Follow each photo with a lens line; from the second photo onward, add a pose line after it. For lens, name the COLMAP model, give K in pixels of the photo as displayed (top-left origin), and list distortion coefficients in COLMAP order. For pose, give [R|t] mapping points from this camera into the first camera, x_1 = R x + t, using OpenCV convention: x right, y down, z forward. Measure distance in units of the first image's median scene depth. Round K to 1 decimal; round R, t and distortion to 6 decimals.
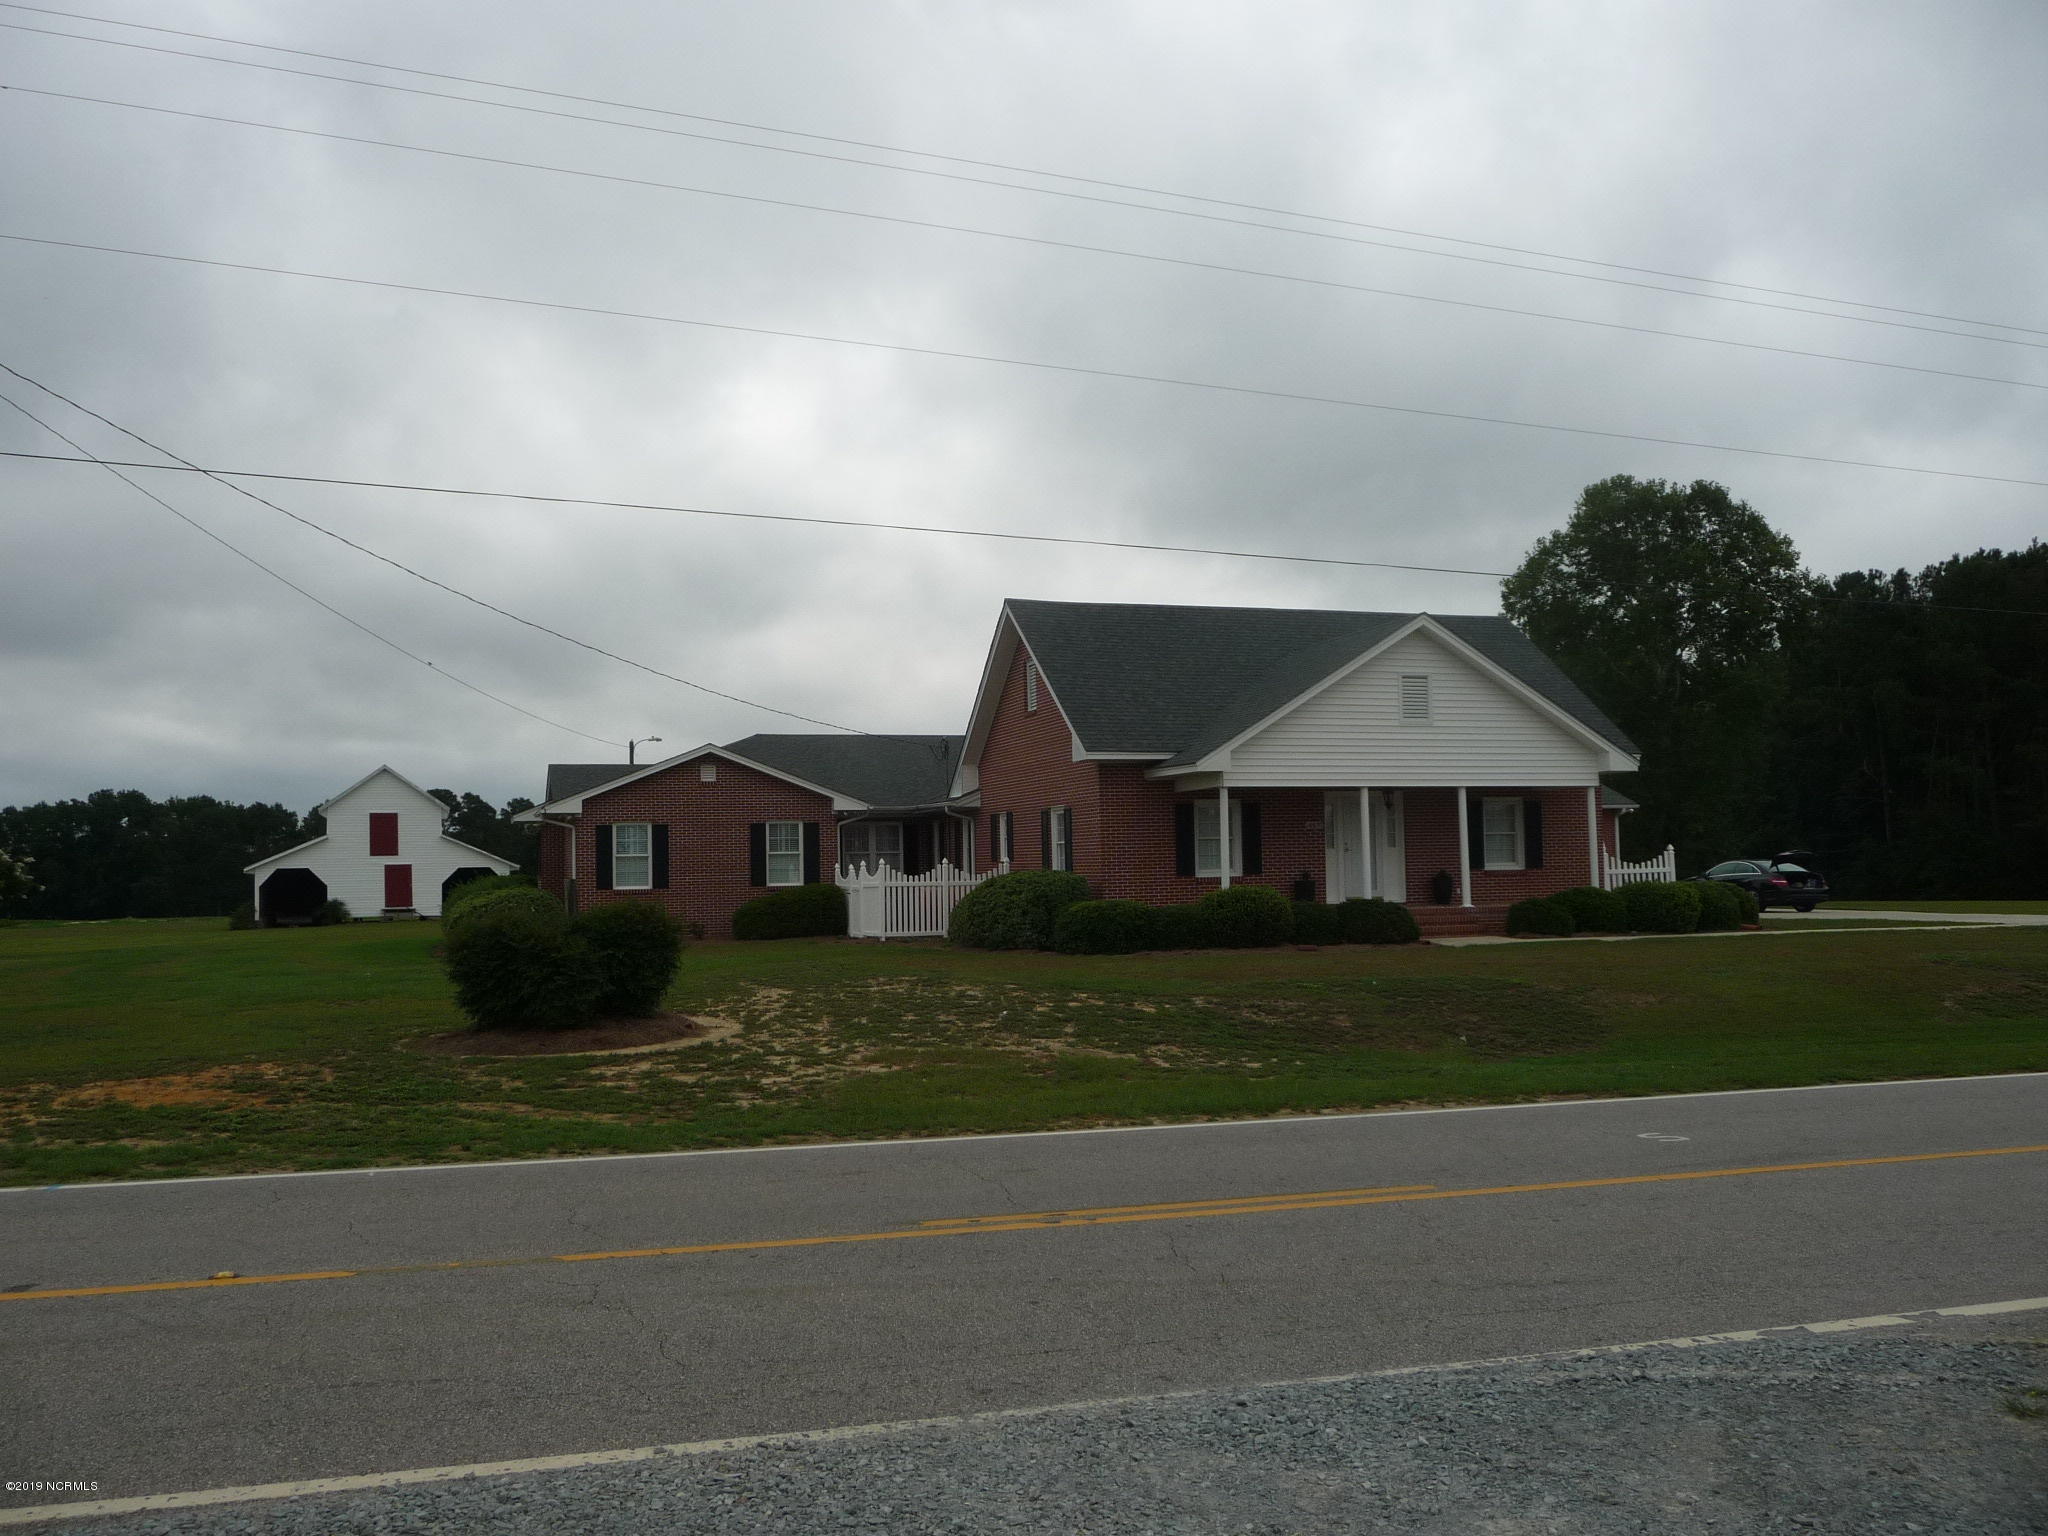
lens RADIAL K [[1699.2, 0, 1028.3], [0, 1699.2, 760.1], [0, 0, 1]] dist [-0.010183, 0.013230]
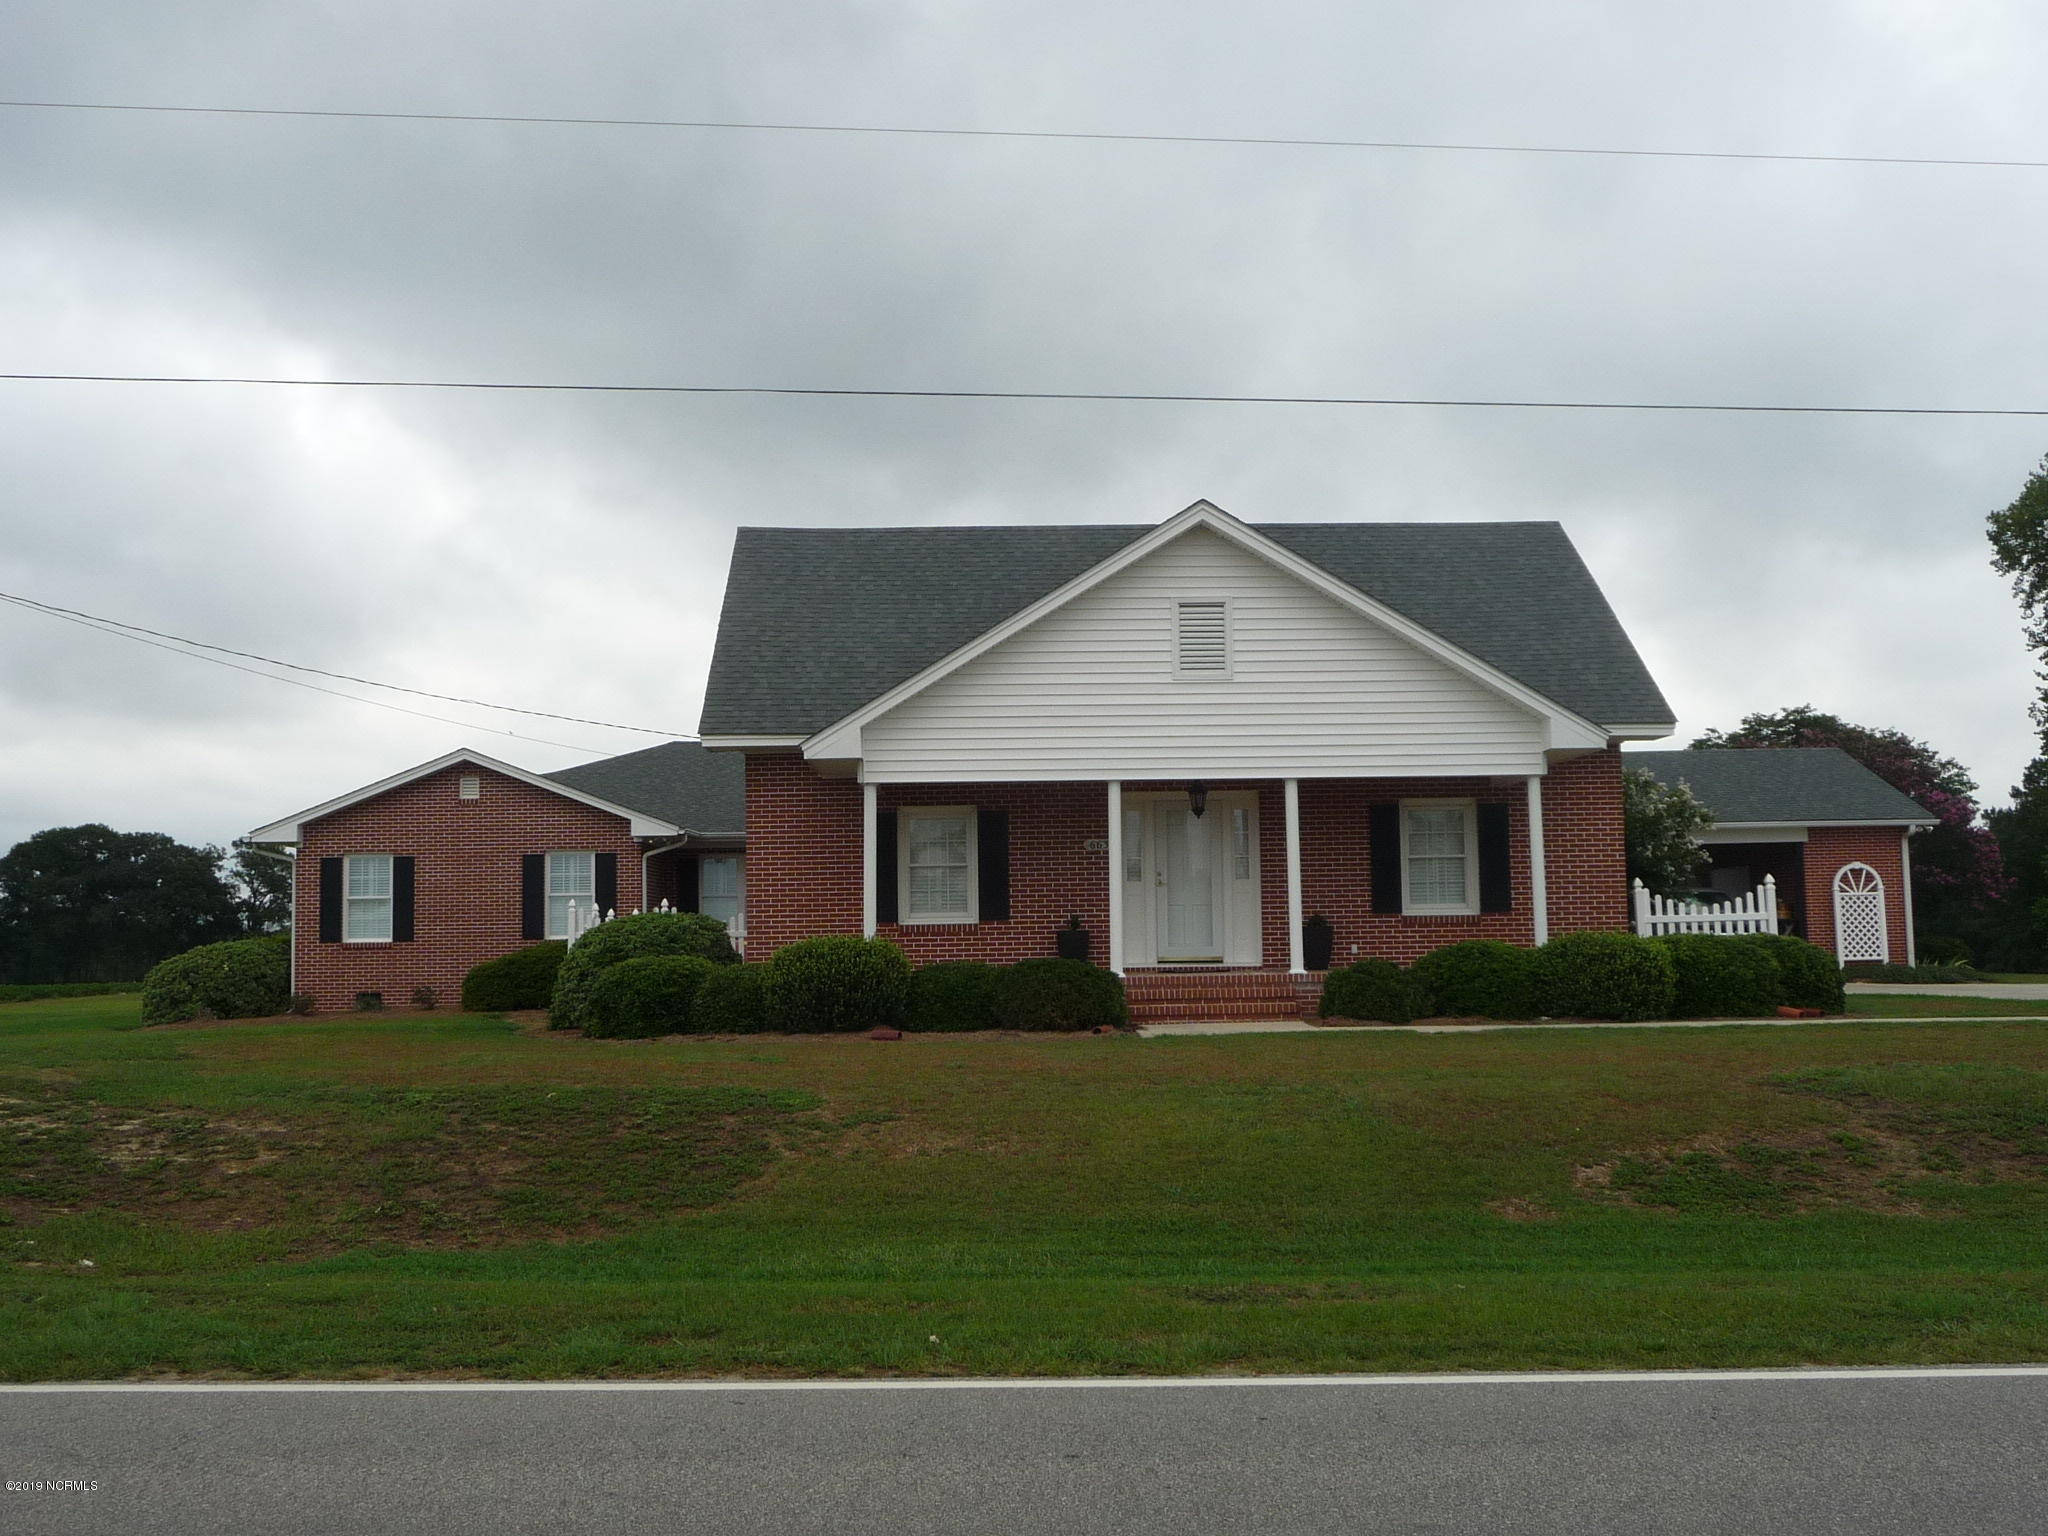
lens RADIAL K [[2011.3, 0, 1023.4], [0, 2011.3, 773.2], [0, 0, 1]] dist [-0.054571, 0.000000]
pose [[0.956962, -0.020140, -0.289514, 0.353388], [0.016175, 0.999740, -0.016083, 0.022324], [0.289763, 0.010708, 0.957039, 0.256246]]
